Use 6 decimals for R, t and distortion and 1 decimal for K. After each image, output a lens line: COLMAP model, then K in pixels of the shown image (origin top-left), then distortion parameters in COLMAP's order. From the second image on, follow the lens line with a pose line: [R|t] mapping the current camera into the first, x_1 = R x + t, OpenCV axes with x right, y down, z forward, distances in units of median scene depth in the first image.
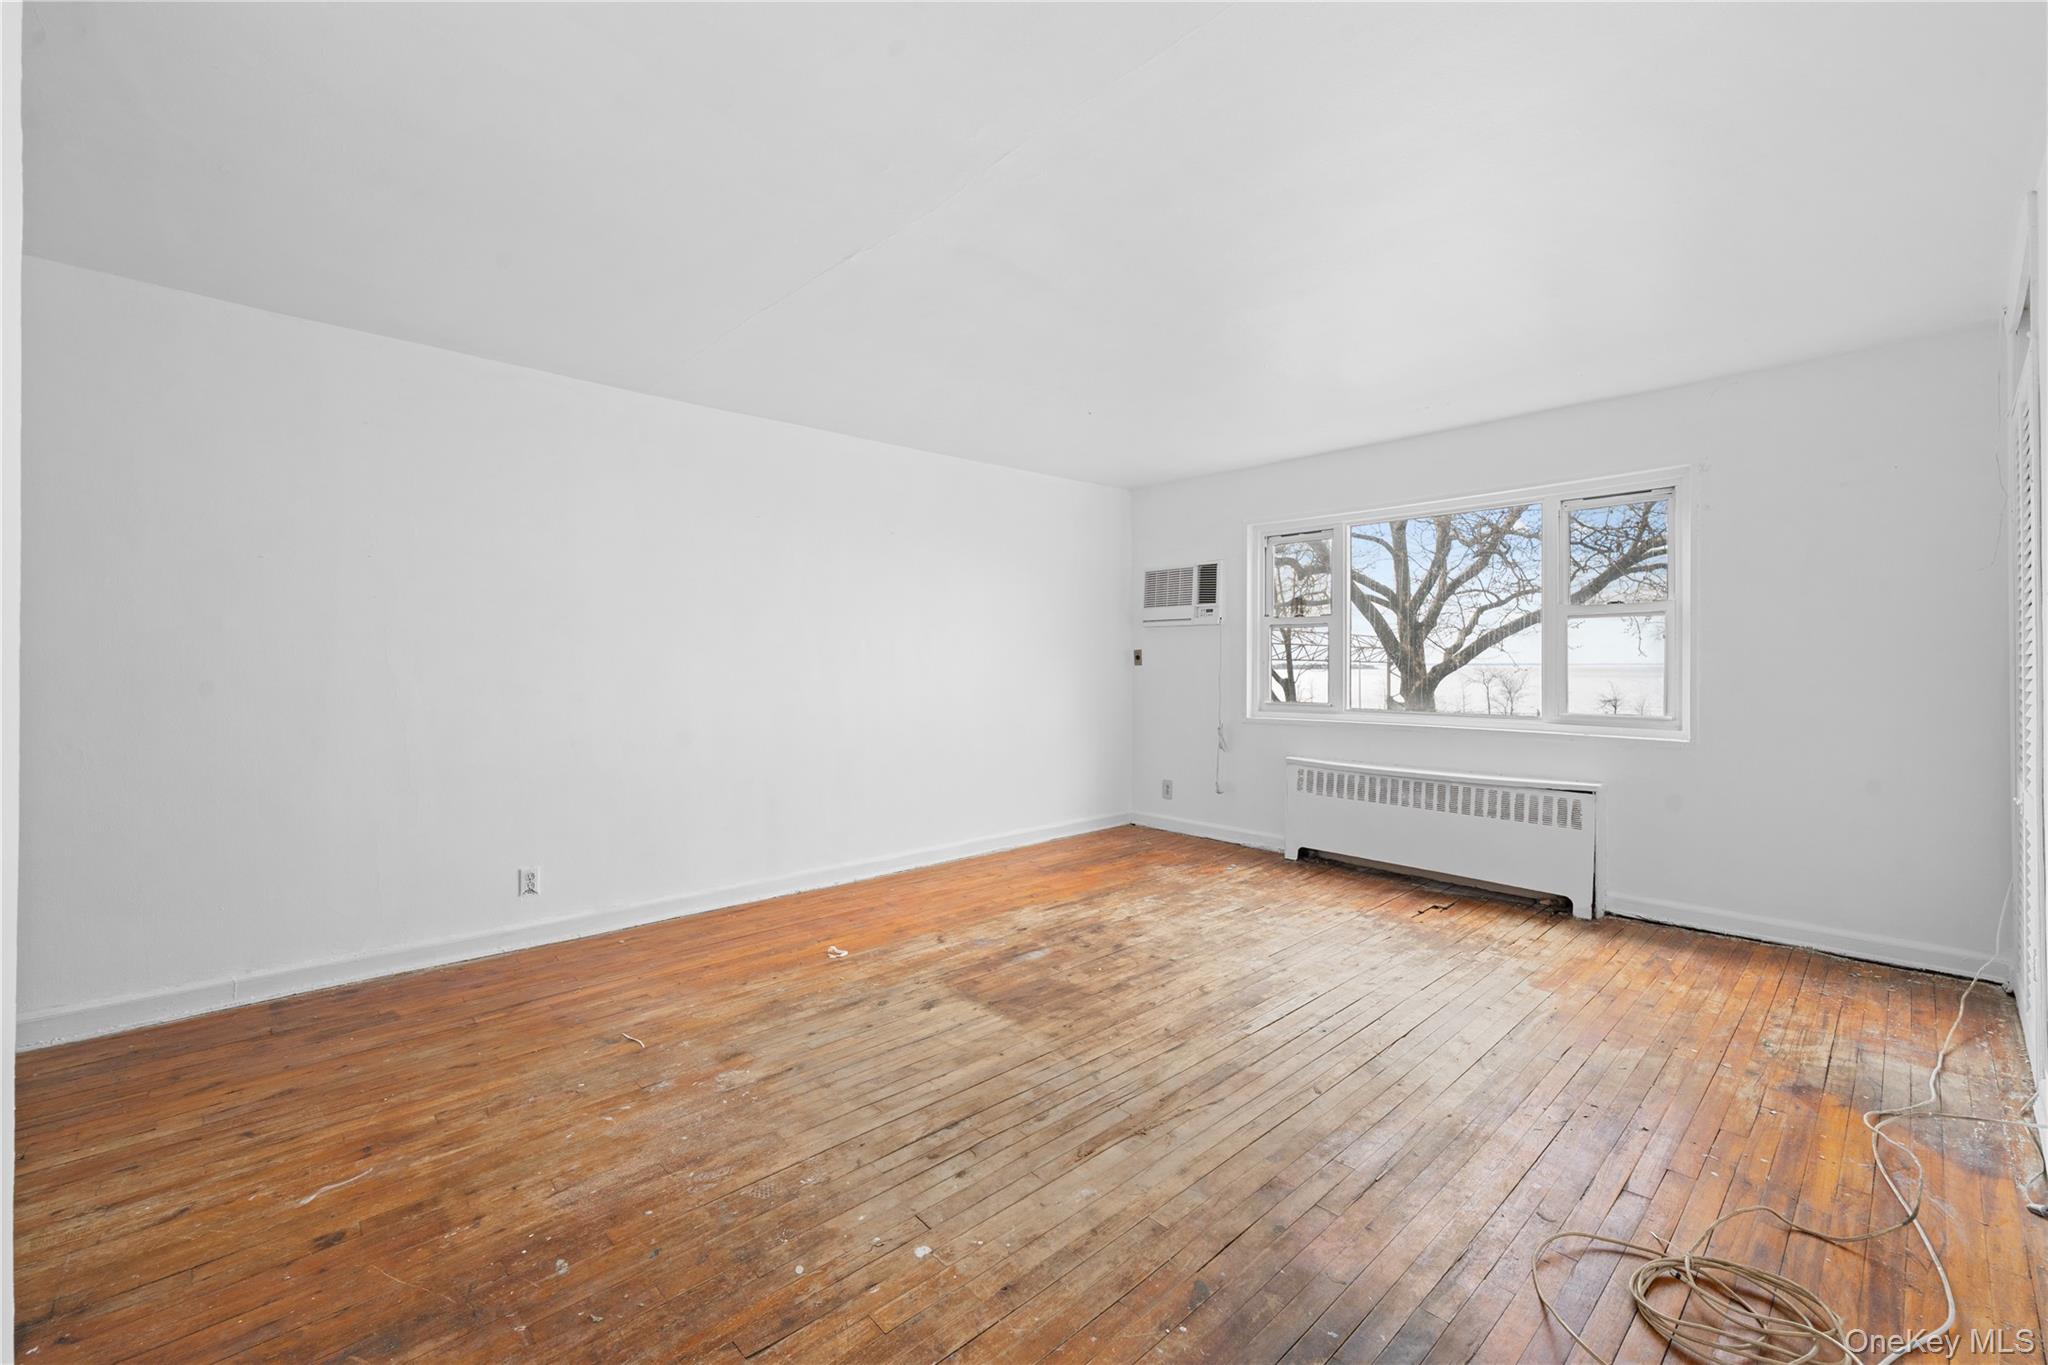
lens RADIAL K [[830.3, 0, 1029.0], [0, 830.3, 672.0], [0, 0, 1]] dist [0.002763, -0.000759]
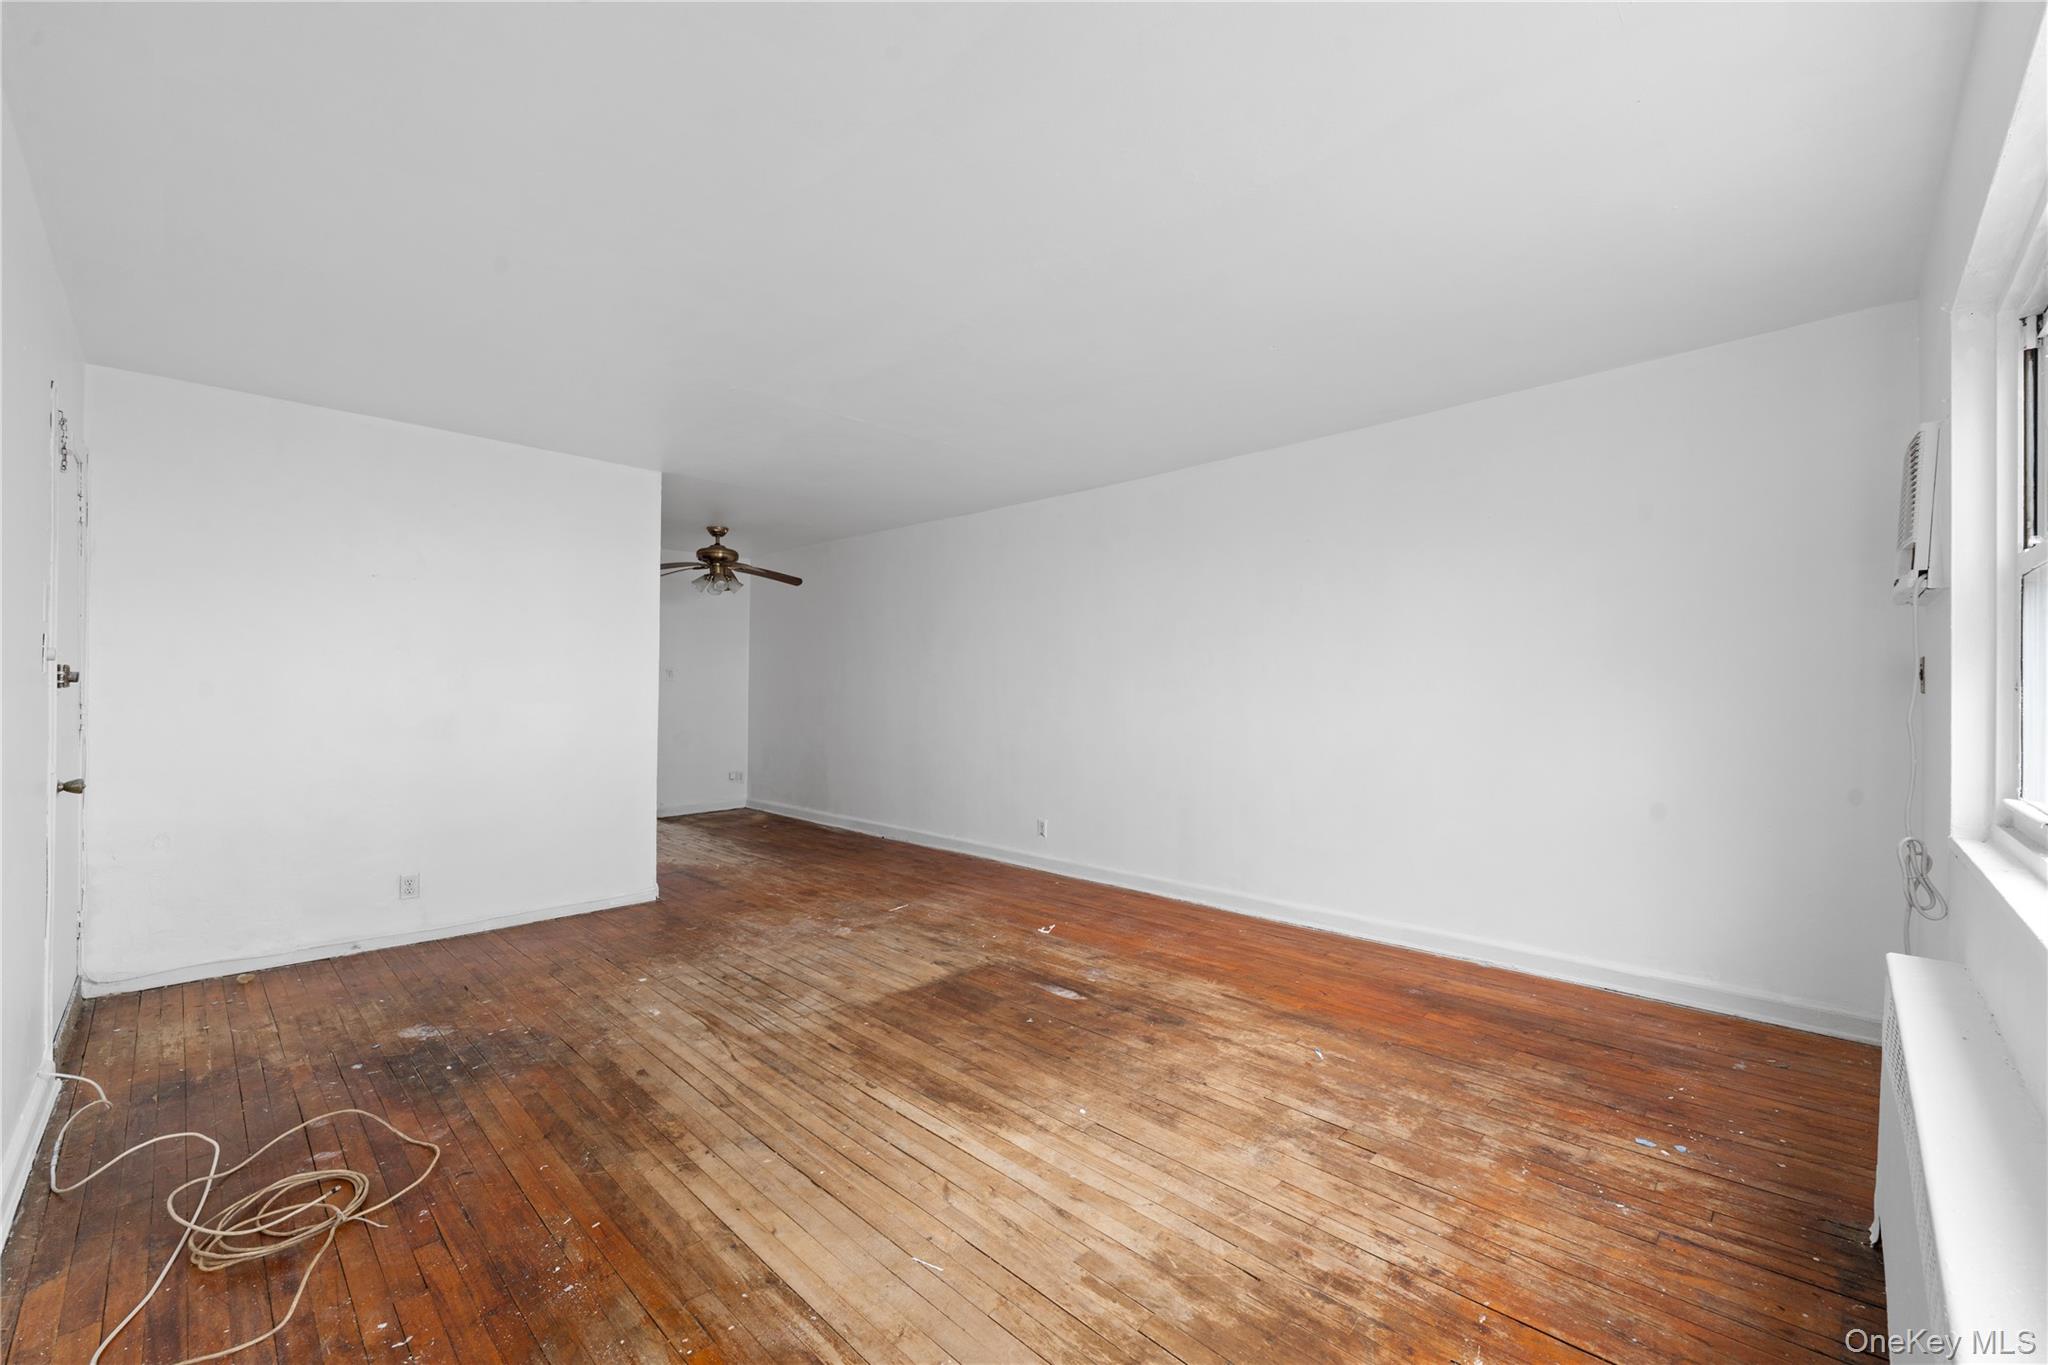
lens RADIAL K [[830.3, 0, 1028.7], [0, 830.3, 687.9], [0, 0, 1]] dist [0.002763, -0.000759]
pose [[0.045967, -0.001309, -0.998942, 1.178975], [-0.010342, 0.999945, -0.001786, -0.006962], [0.998889, 0.010413, 0.045951, 1.127489]]
